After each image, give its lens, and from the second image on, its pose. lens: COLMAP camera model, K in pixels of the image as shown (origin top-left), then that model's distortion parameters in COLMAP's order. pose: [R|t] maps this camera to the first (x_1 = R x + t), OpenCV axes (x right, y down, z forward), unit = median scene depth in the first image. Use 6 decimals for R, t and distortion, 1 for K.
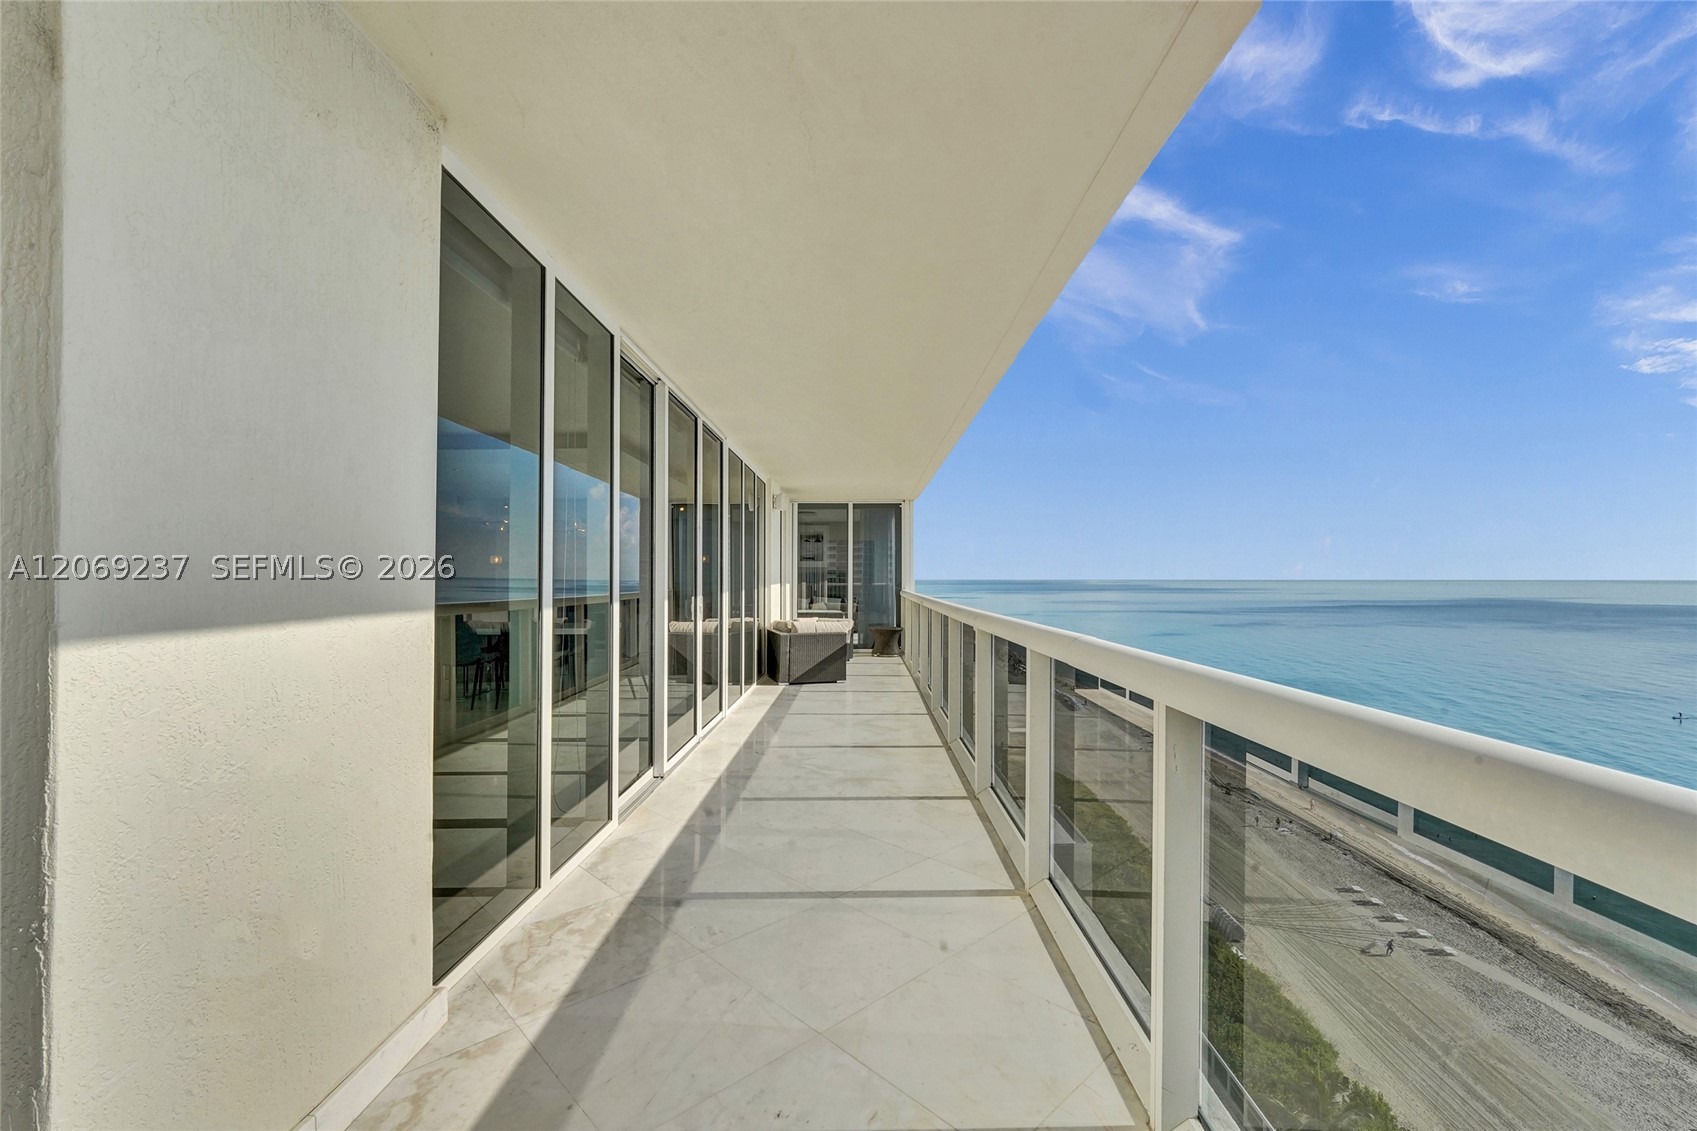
lens RADIAL K [[690.9, 0, 847.9], [0, 690.9, 567.0], [0, 0, 1]] dist [-0.008922, 0.001101]
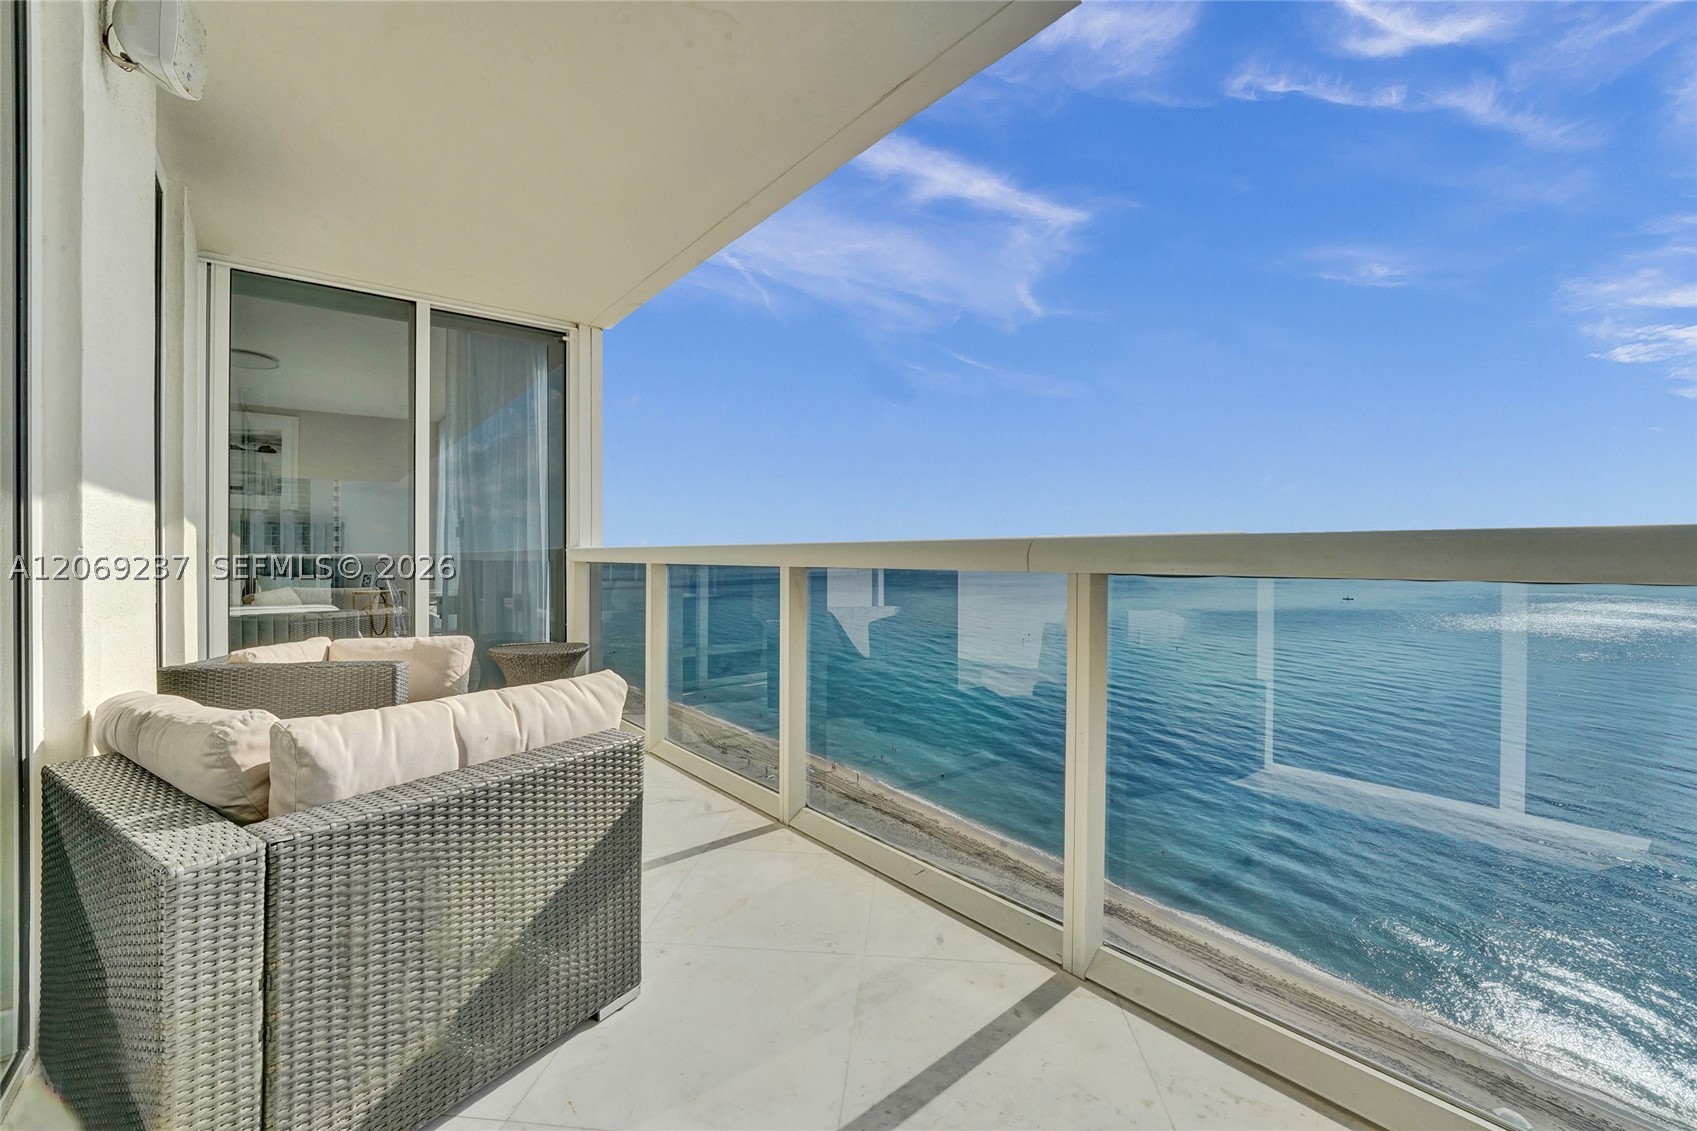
lens RADIAL K [[692.8, 0, 846.3], [0, 692.8, 559.8], [0, 0, 1]] dist [-0.034326, 0.006328]
pose [[0.761235, -0.007288, 0.648435, -0.010013], [-0.006941, 0.999788, 0.019385, 0.005195], [-0.648439, -0.019257, 0.761023, 0.101424]]
